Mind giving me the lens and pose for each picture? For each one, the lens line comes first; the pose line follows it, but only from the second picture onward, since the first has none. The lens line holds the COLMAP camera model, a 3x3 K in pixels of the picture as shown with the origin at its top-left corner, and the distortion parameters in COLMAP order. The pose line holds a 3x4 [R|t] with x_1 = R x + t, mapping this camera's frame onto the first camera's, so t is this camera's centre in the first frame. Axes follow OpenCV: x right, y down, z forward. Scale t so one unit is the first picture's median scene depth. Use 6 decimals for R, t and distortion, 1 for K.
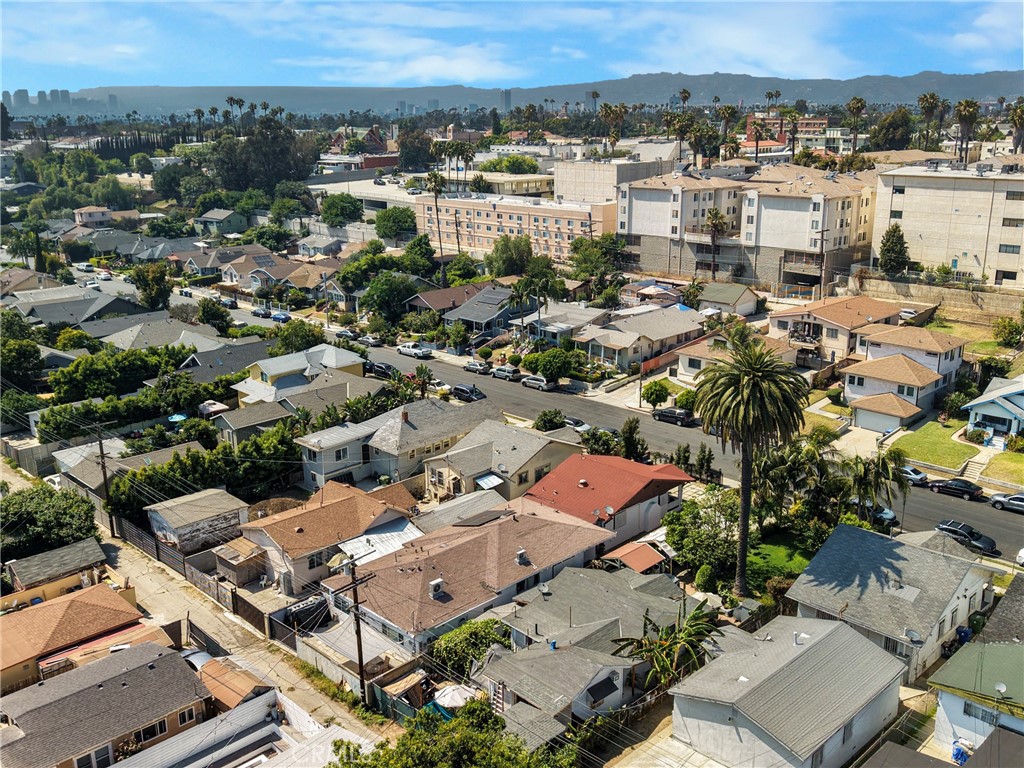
lens RADIAL K [[895.7, 0, 518.1], [0, 895.7, 387.7], [0, 0, 1]] dist [0.097038, -0.179500]
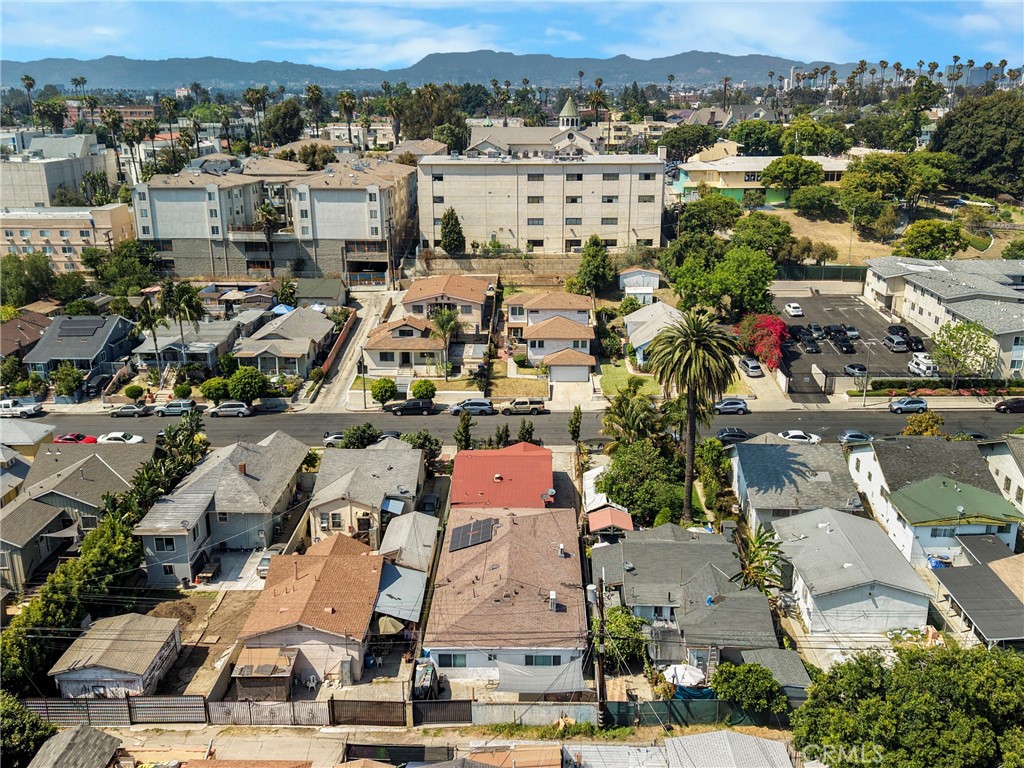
lens RADIAL K [[895.7, 0, 518.1], [0, 895.7, 387.7], [0, 0, 1]] dist [0.097038, -0.179500]
pose [[0.740584, -0.203323, 0.640464, -0.277085], [0.194651, 0.977171, 0.085135, -0.039147], [-0.643153, 0.061617, 0.763255, 0.098001]]
